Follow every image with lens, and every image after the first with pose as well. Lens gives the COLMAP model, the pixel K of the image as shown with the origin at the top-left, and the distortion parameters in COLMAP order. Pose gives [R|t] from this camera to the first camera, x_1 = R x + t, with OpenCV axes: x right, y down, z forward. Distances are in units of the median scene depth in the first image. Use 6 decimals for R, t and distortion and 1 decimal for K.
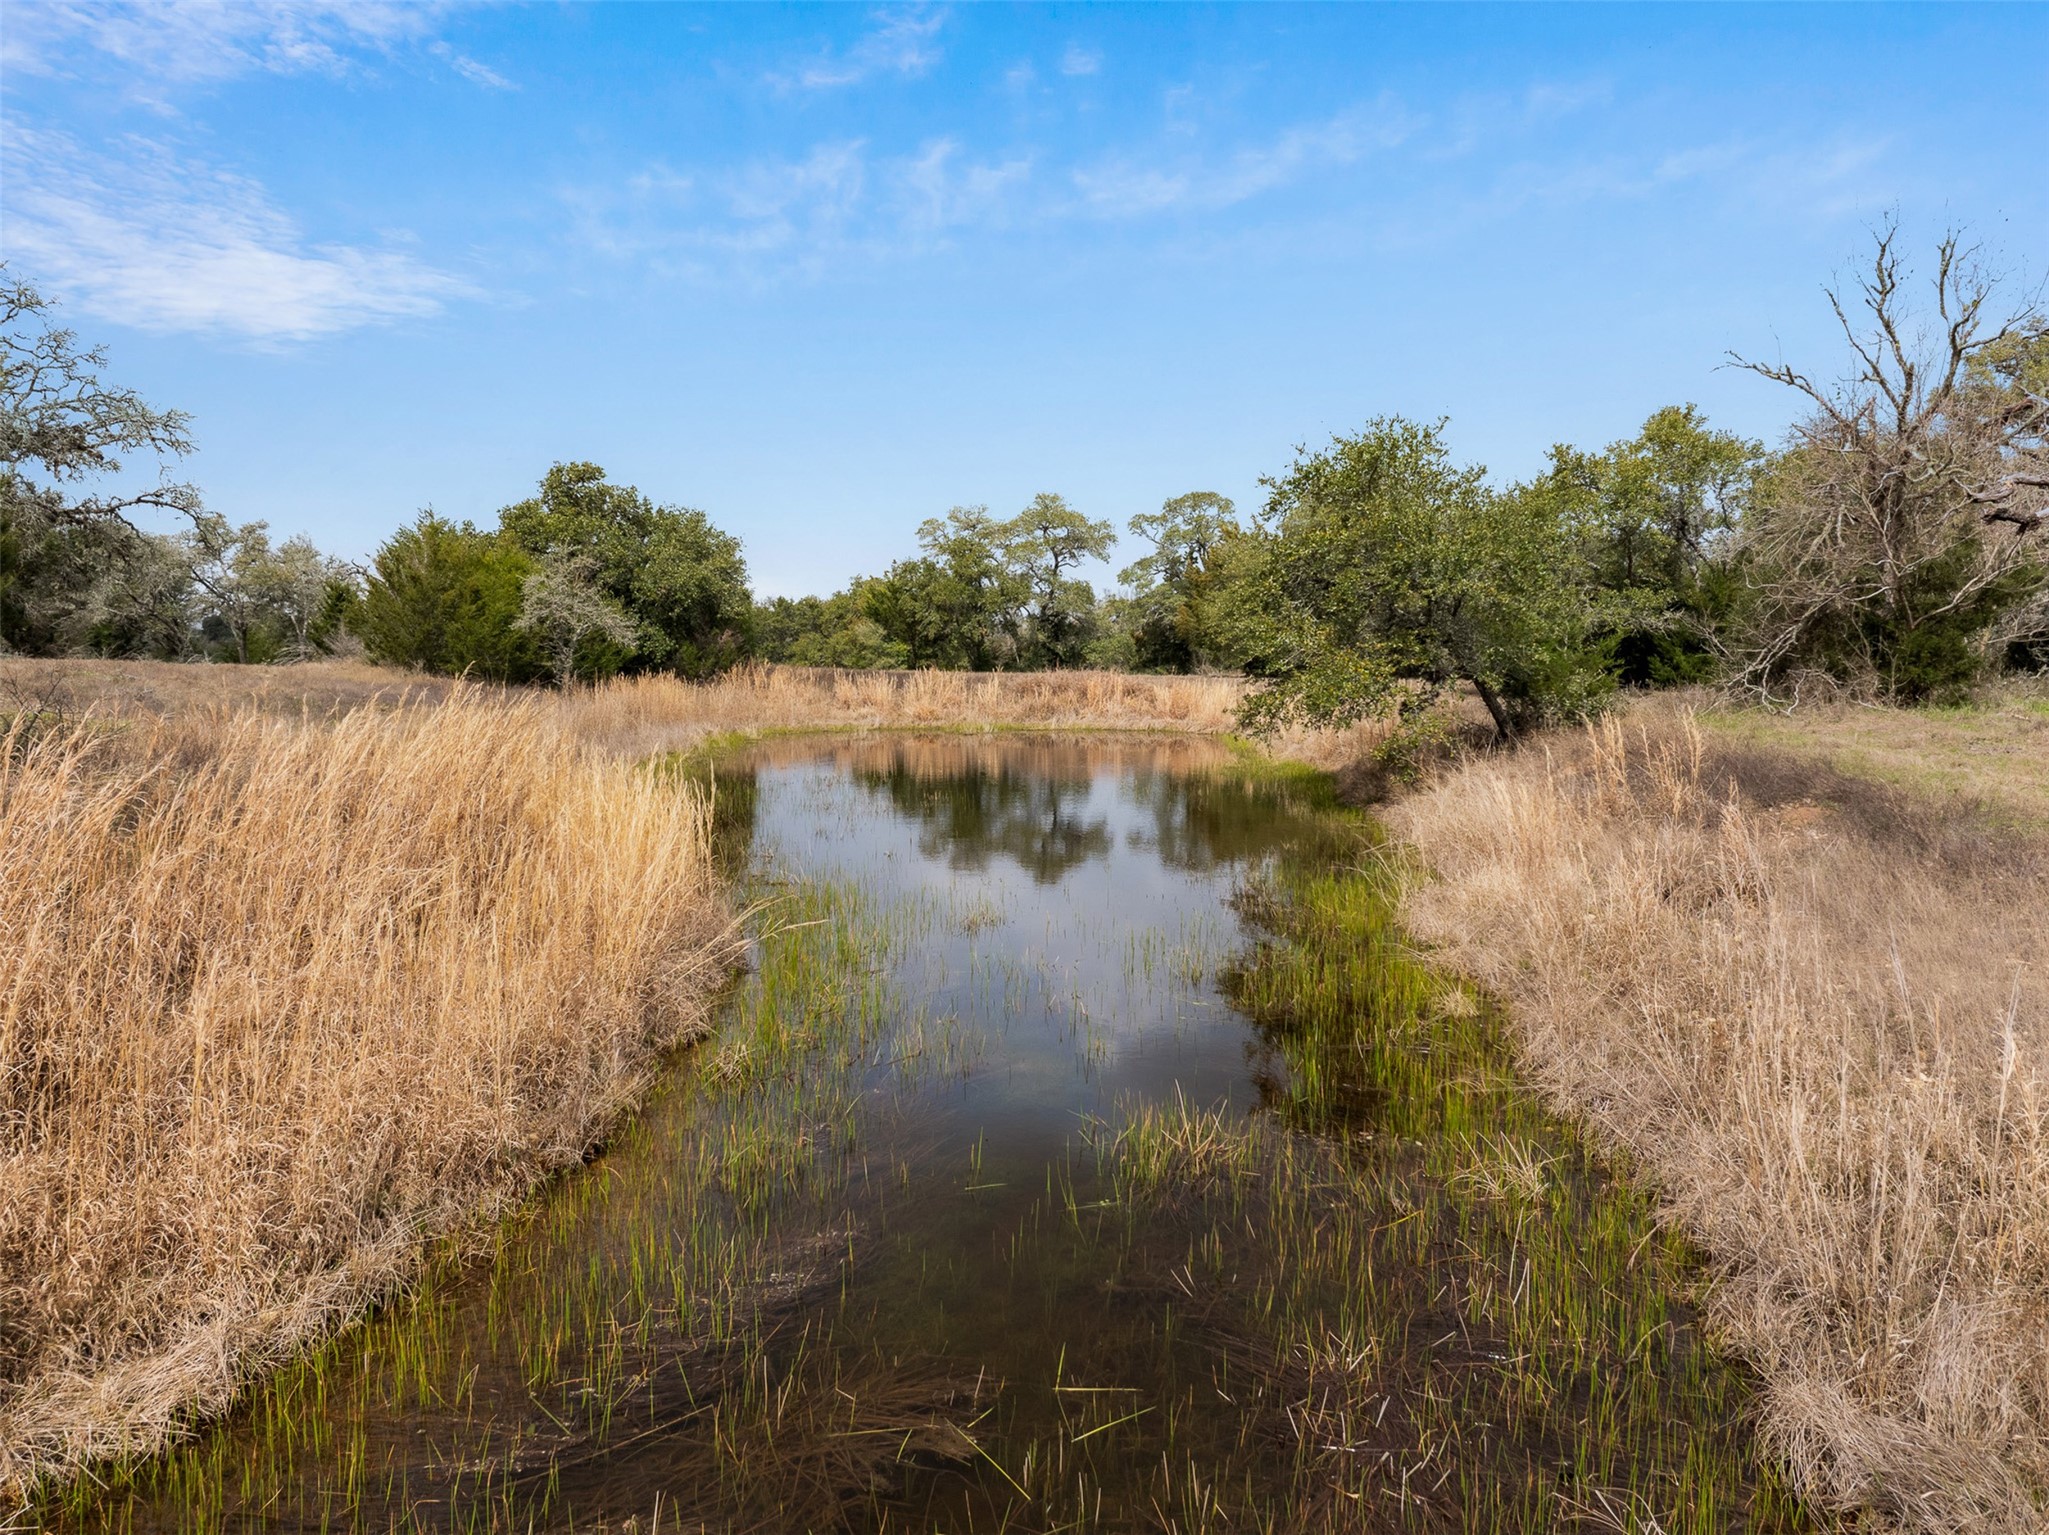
lens RADIAL K [[1440.8, 0, 1027.5], [0, 1440.8, 756.7], [0, 0, 1]] dist [-0.044949, -0.004031]
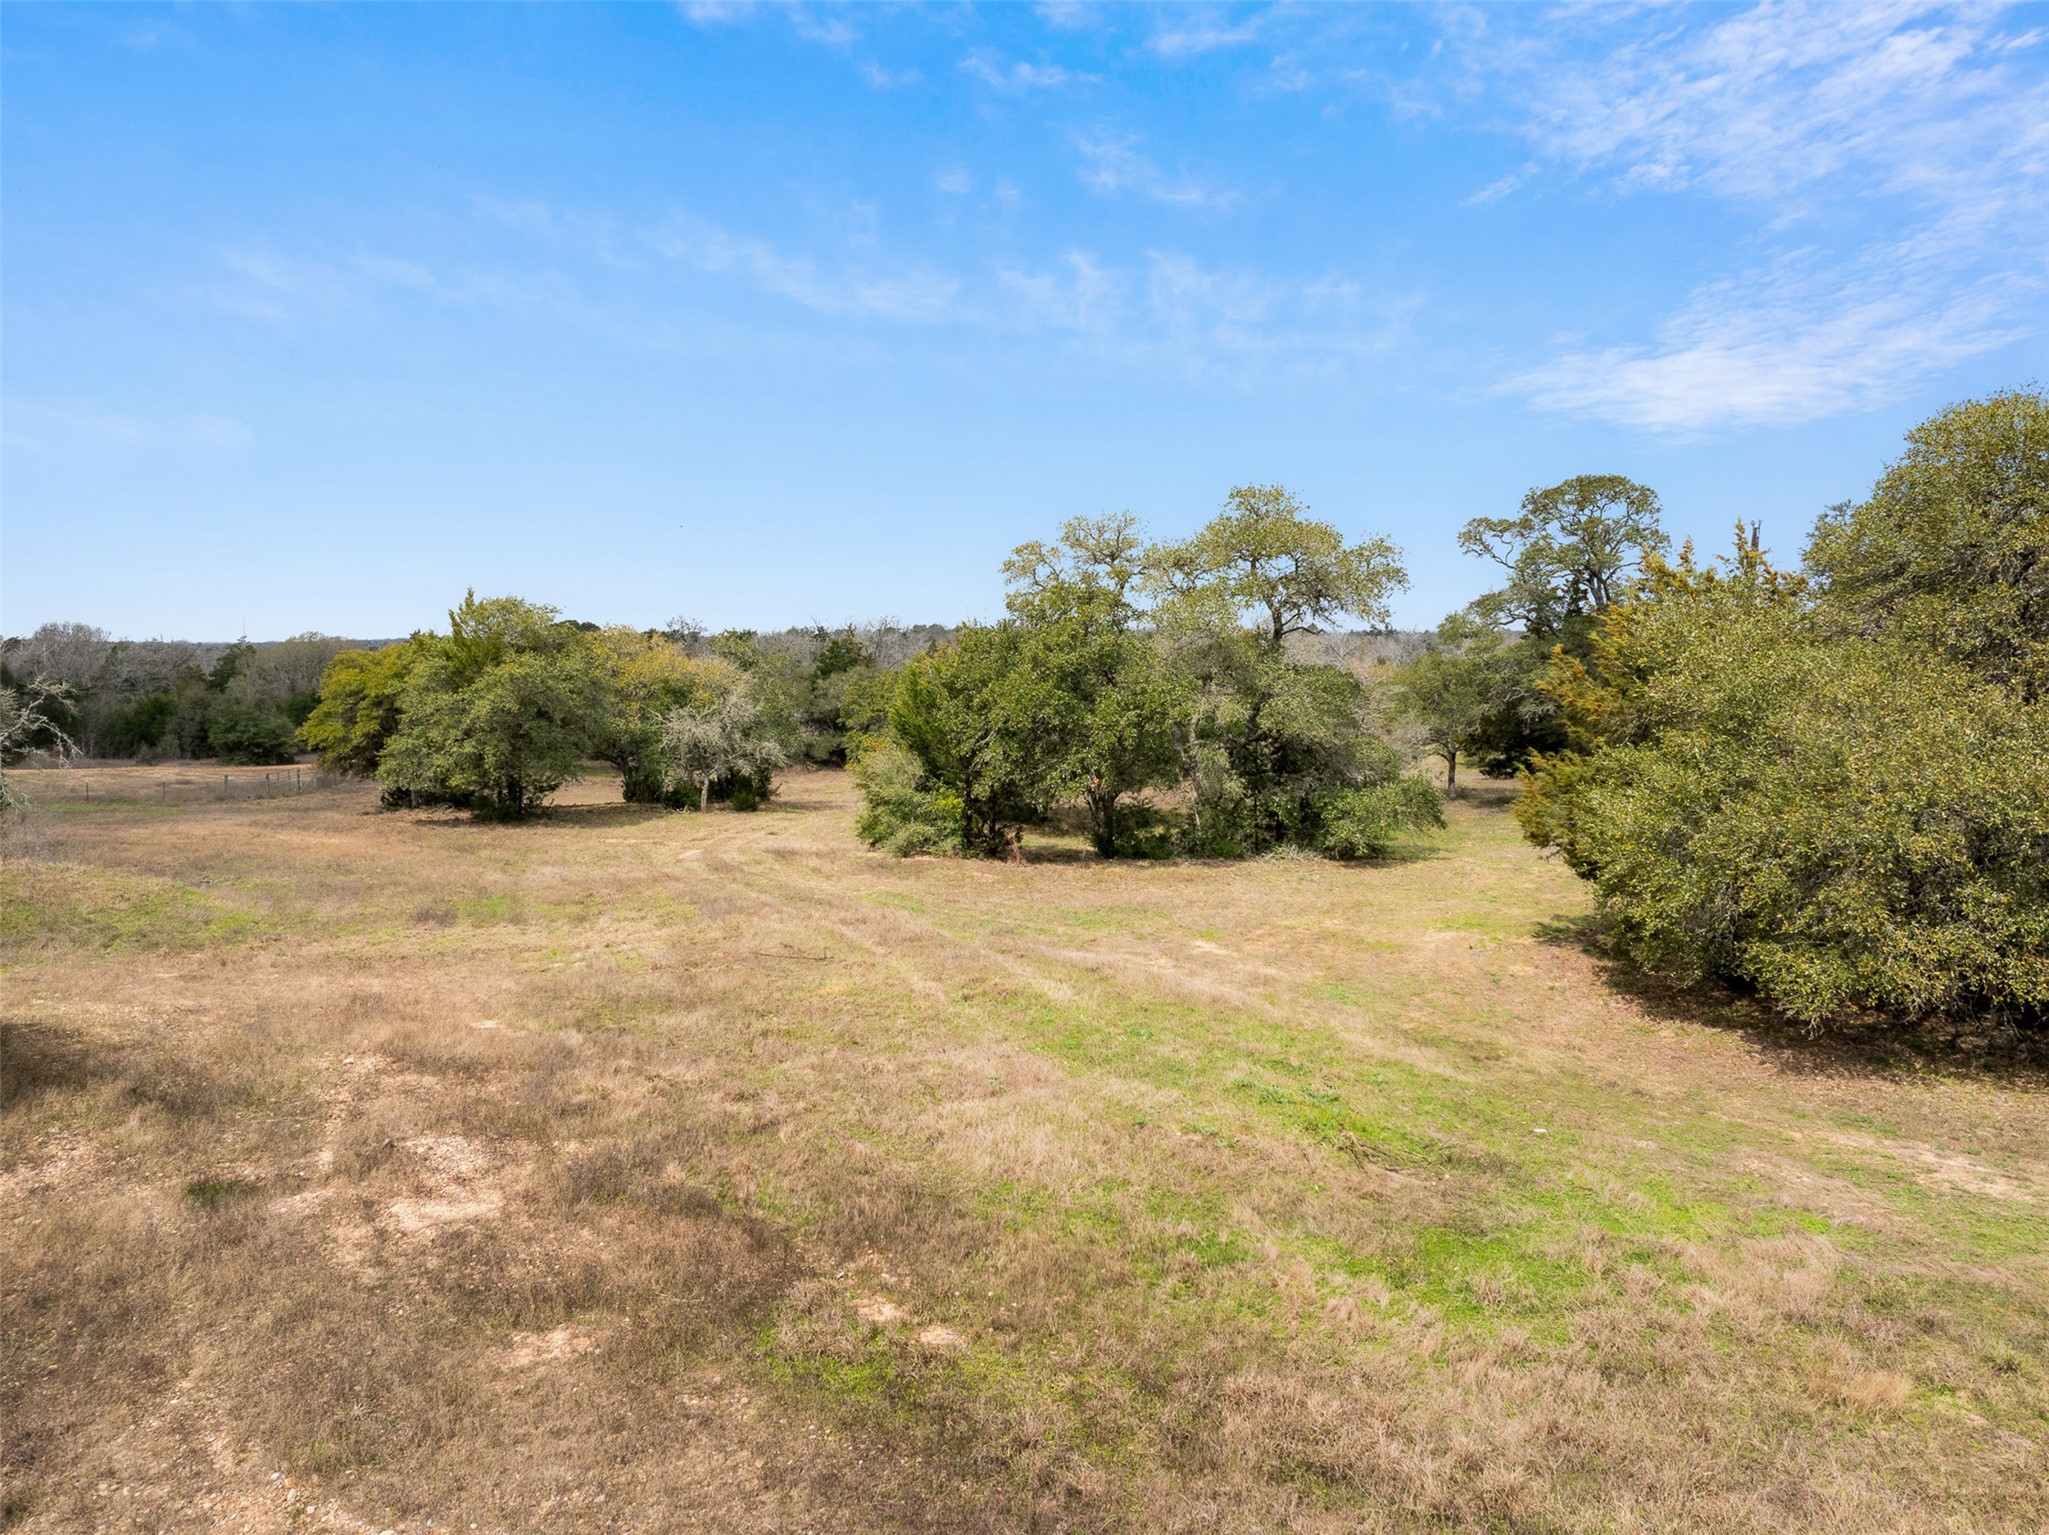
lens RADIAL K [[1440.8, 0, 1017.0], [0, 1440.8, 767.3], [0, 0, 1]] dist [-0.044949, -0.004031]
pose [[0.964878, 0.017775, -0.262097, 0.078102], [-0.015907, 0.999831, 0.009250, -0.110391], [0.262217, -0.004756, 0.964997, 0.618489]]
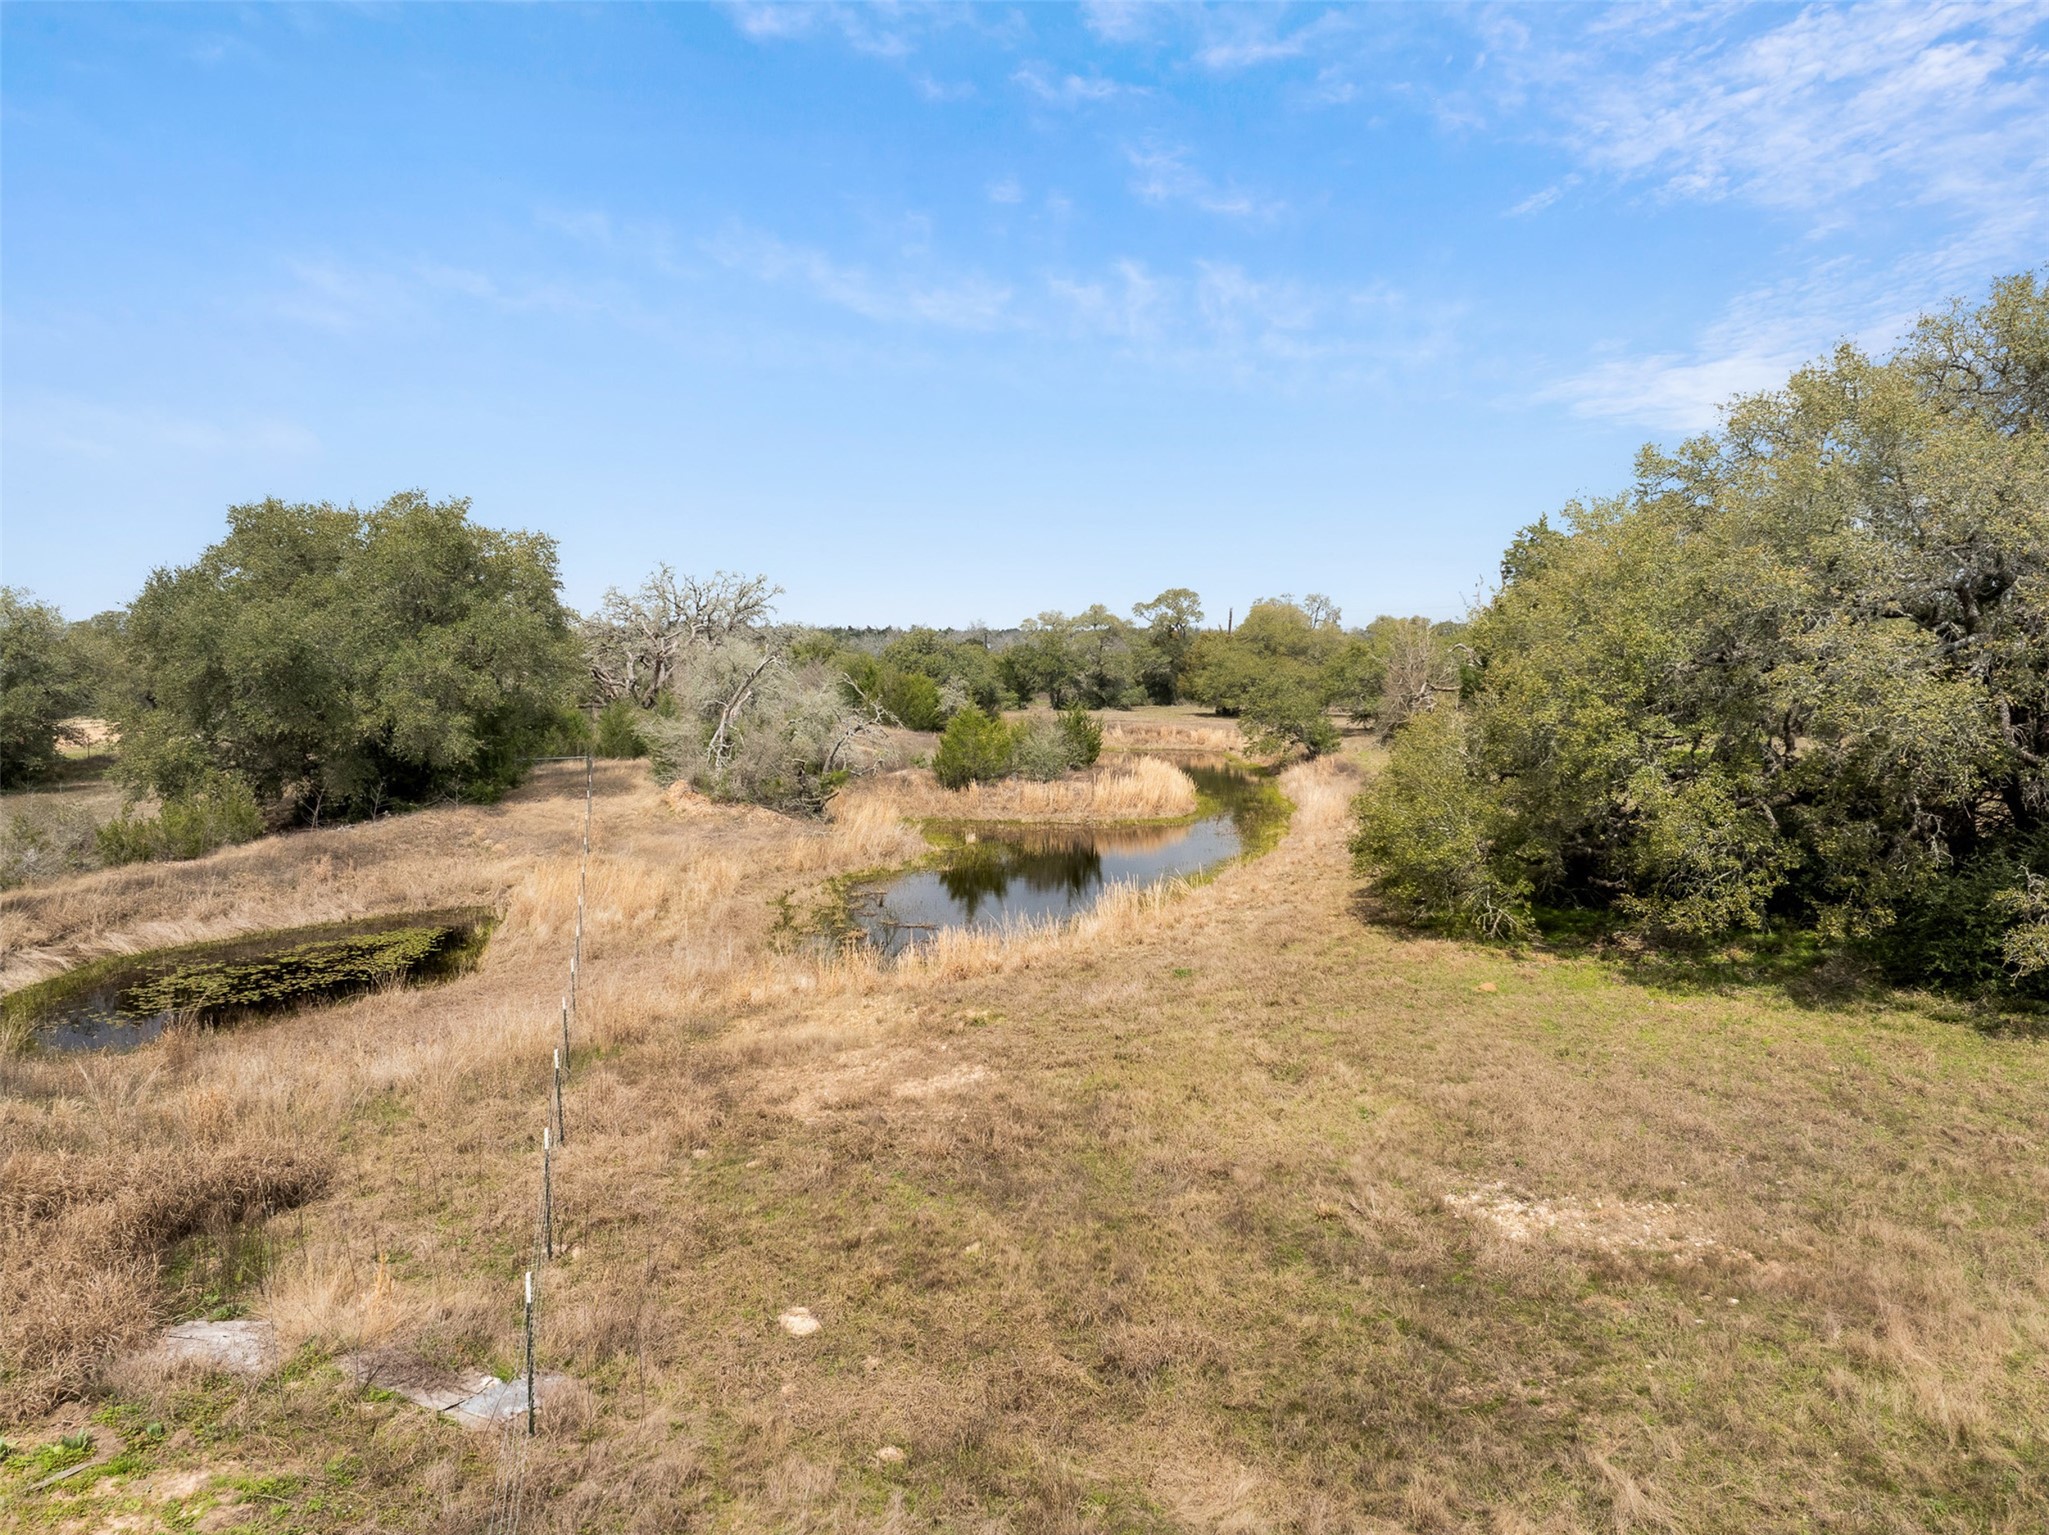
lens RADIAL K [[1440.8, 0, 1026.9], [0, 1440.8, 765.8], [0, 0, 1]] dist [-0.044949, -0.004031]
pose [[0.998711, -0.004962, 0.050517, -0.191190], [0.004449, 0.999937, 0.010275, -0.010616], [-0.050565, -0.010037, 0.998670, -0.866233]]
